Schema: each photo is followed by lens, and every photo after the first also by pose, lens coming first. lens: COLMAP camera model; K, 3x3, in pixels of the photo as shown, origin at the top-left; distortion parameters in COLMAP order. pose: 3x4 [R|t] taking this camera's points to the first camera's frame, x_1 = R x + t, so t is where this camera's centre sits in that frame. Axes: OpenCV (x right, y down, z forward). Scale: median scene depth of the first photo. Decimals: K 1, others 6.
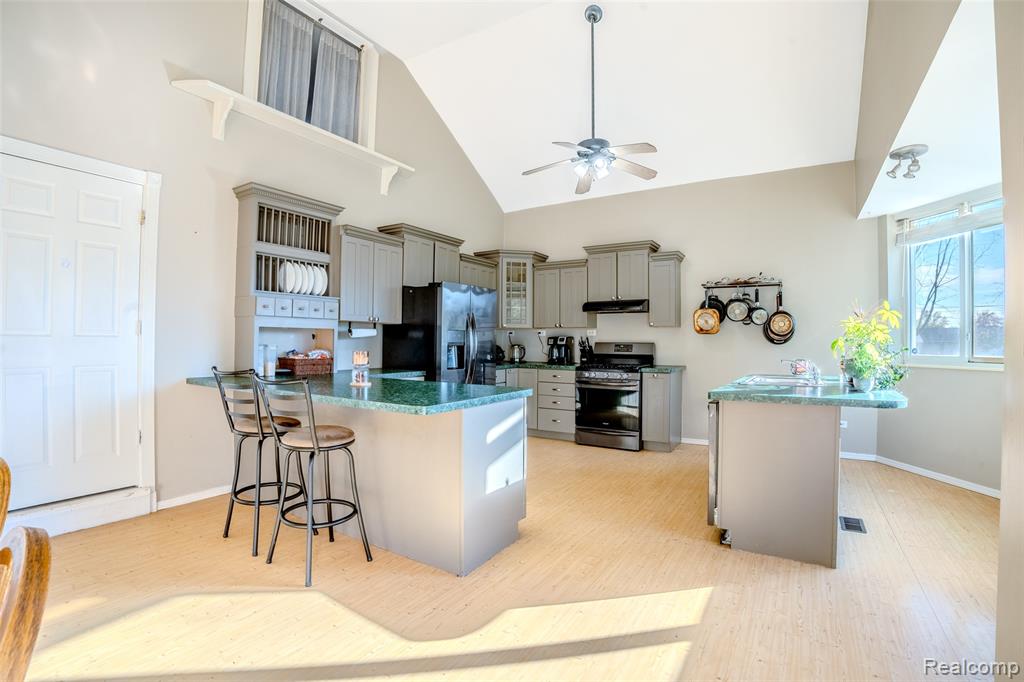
lens RADIAL K [[478.0, 0, 509.1], [0, 478.0, 339.6], [0, 0, 1]] dist [-0.076522, 0.015349]
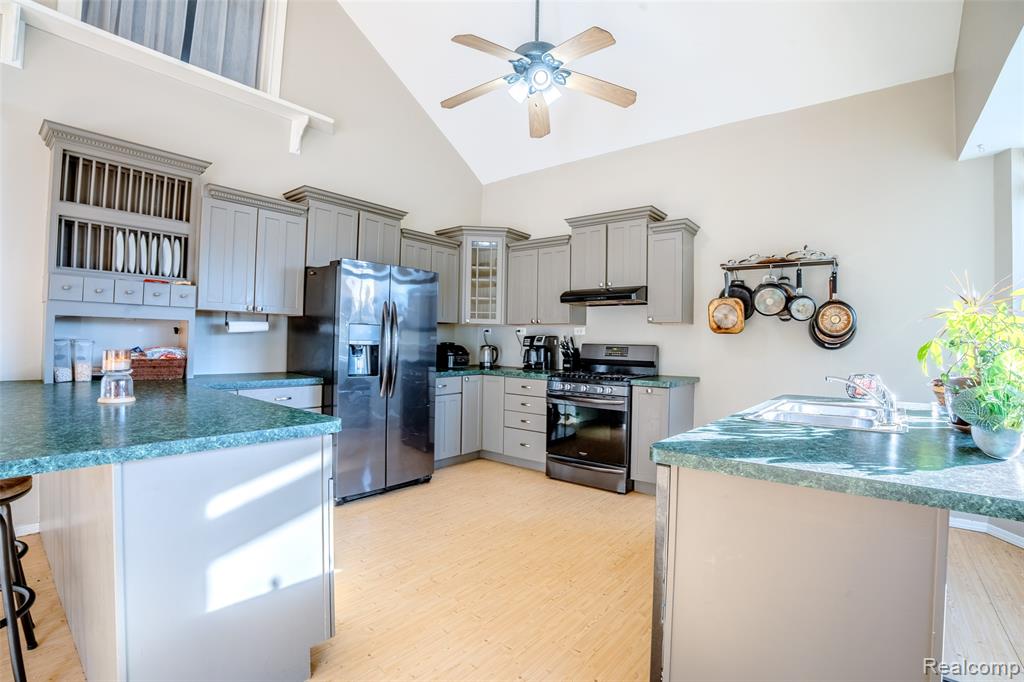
lens RADIAL K [[478.0, 0, 504.9], [0, 478.0, 339.6], [0, 0, 1]] dist [-0.076522, 0.015349]
pose [[0.992132, 0.011998, -0.124620, 0.194849], [-0.012414, 0.999920, -0.002558, 0.003401], [0.124579, 0.004084, 0.992201, 0.282765]]
